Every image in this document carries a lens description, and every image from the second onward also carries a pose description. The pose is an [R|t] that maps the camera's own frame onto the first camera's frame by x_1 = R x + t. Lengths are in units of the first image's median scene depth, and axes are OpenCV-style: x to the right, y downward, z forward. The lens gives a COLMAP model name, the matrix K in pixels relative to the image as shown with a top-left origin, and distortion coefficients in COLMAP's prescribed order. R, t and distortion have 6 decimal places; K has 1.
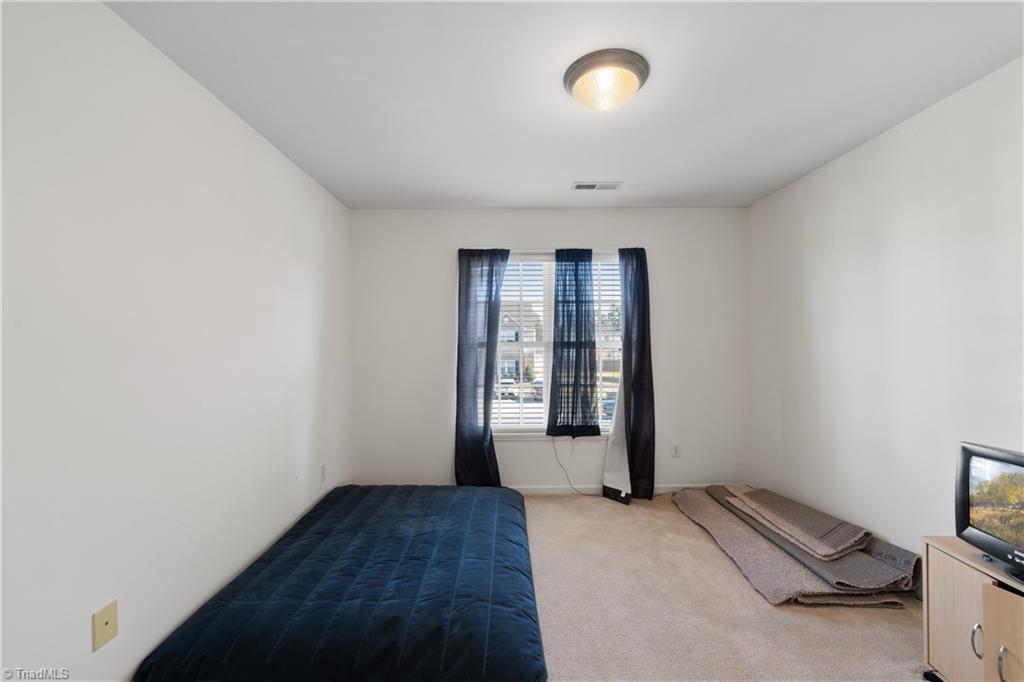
lens RADIAL K [[418.0, 0, 510.0], [0, 418.0, 338.9], [0, 0, 1]] dist [0.000625, -0.000170]
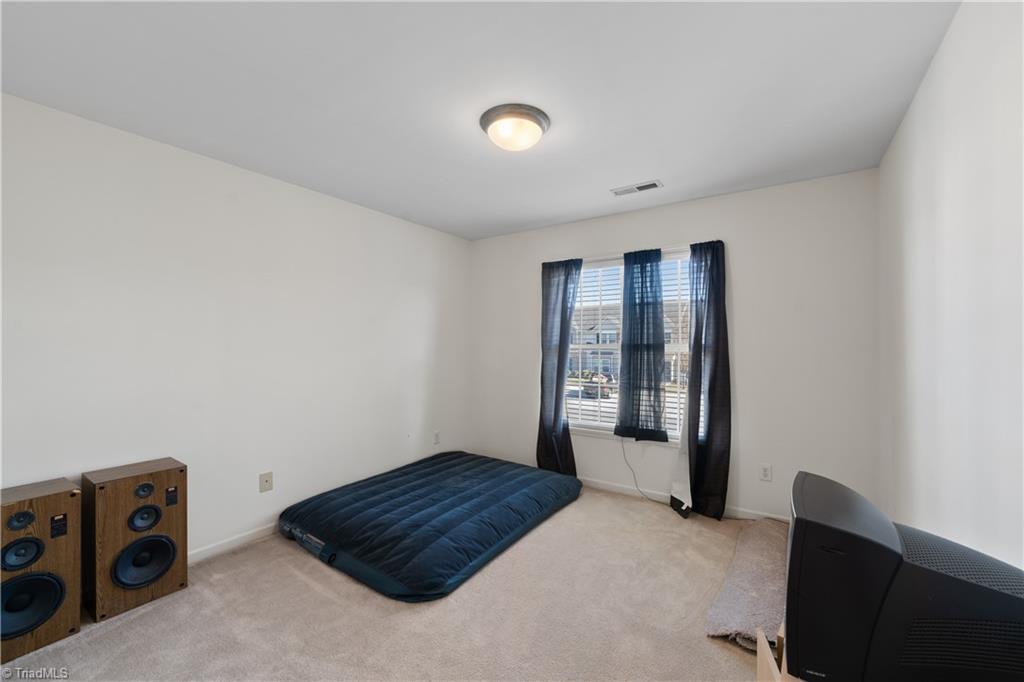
lens RADIAL K [[418.0, 0, 510.0], [0, 418.0, 338.9], [0, 0, 1]] dist [0.000625, -0.000170]
pose [[0.818565, -0.002160, -0.574410, 0.470347], [-0.001097, 0.999985, -0.005324, 0.000164], [0.574413, 0.004988, 0.818550, 0.005845]]
